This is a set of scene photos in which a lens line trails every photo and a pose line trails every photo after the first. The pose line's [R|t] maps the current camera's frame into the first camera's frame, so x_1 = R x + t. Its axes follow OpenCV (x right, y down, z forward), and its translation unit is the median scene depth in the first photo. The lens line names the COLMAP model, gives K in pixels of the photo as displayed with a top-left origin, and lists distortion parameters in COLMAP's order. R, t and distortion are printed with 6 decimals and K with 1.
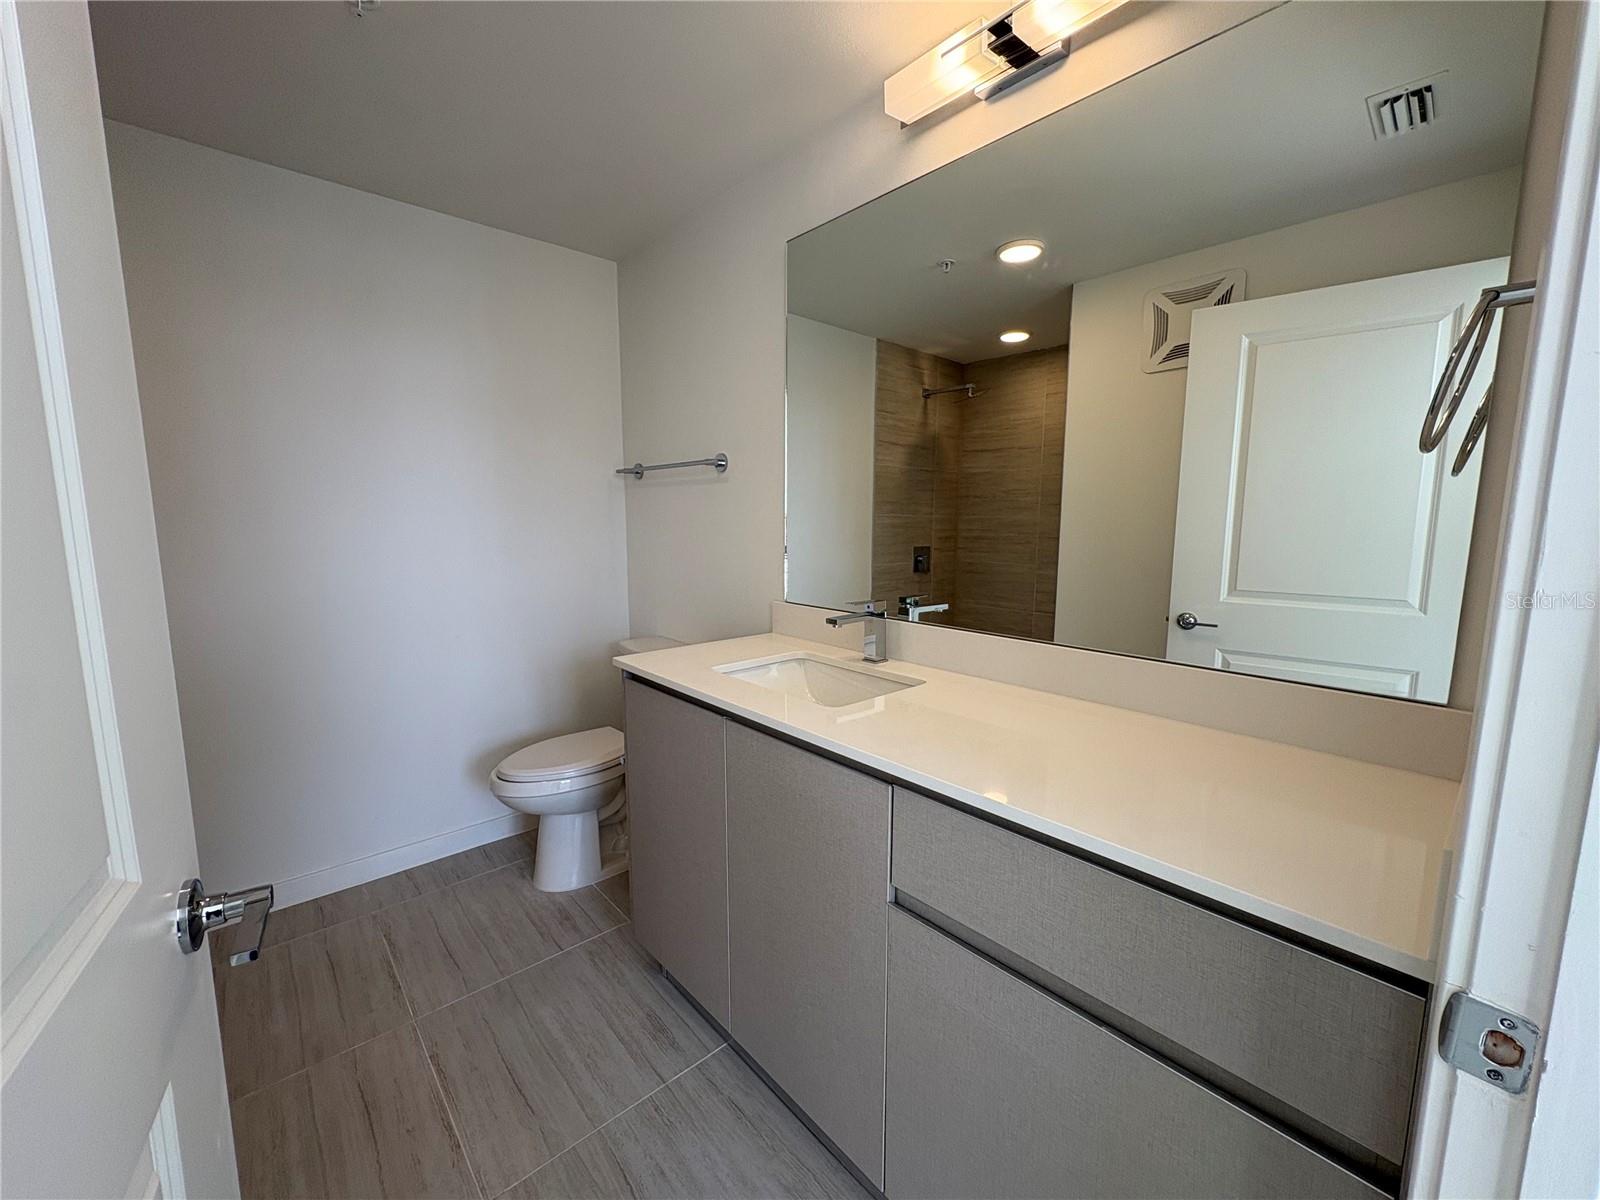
lens RADIAL K [[639.2, 0, 800.0], [0, 639.2, 600.0], [0, 0, 1]] dist [-0.000010, -0.000066]
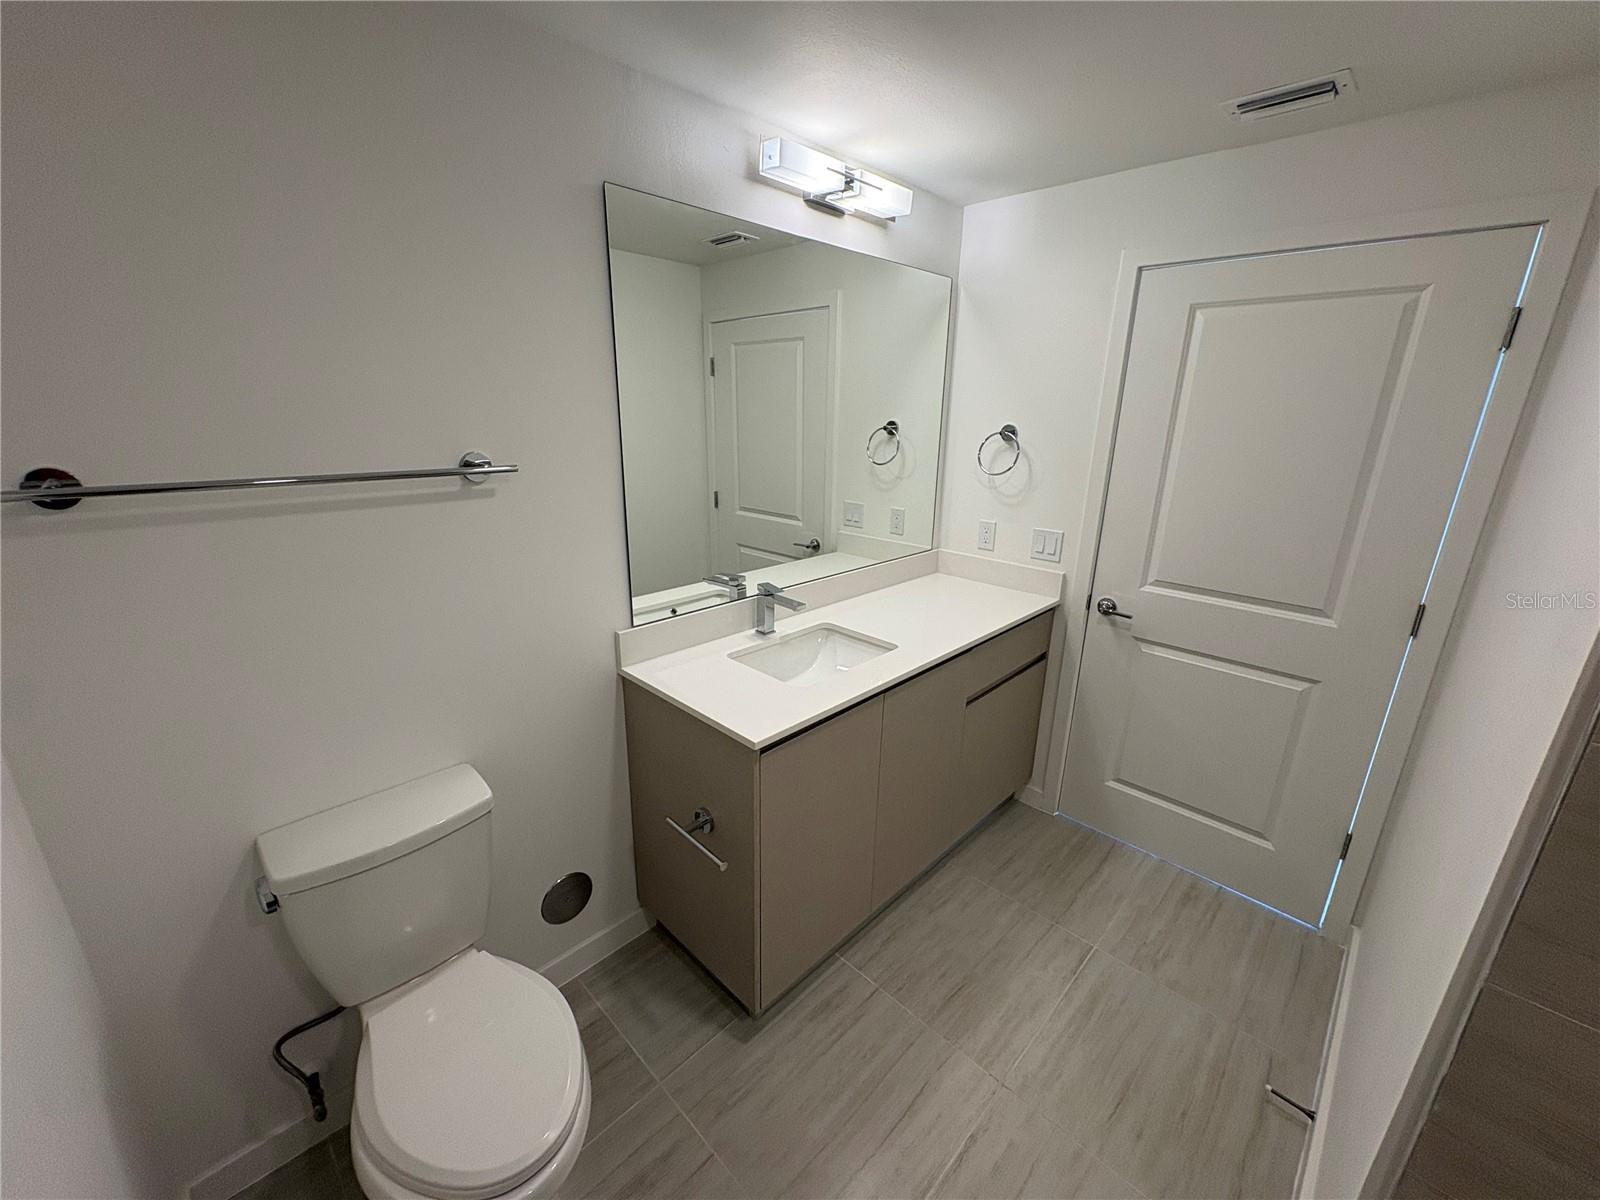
lens RADIAL K [[639.2, 0, 800.0], [0, 639.2, 600.0], [0, 0, 1]] dist [-0.000010, -0.000066]
pose [[-0.064960, -0.308393, 0.949038, -1.089919], [0.113767, 0.942557, 0.314075, -0.356268], [-0.991381, 0.128372, -0.026143, 1.020817]]
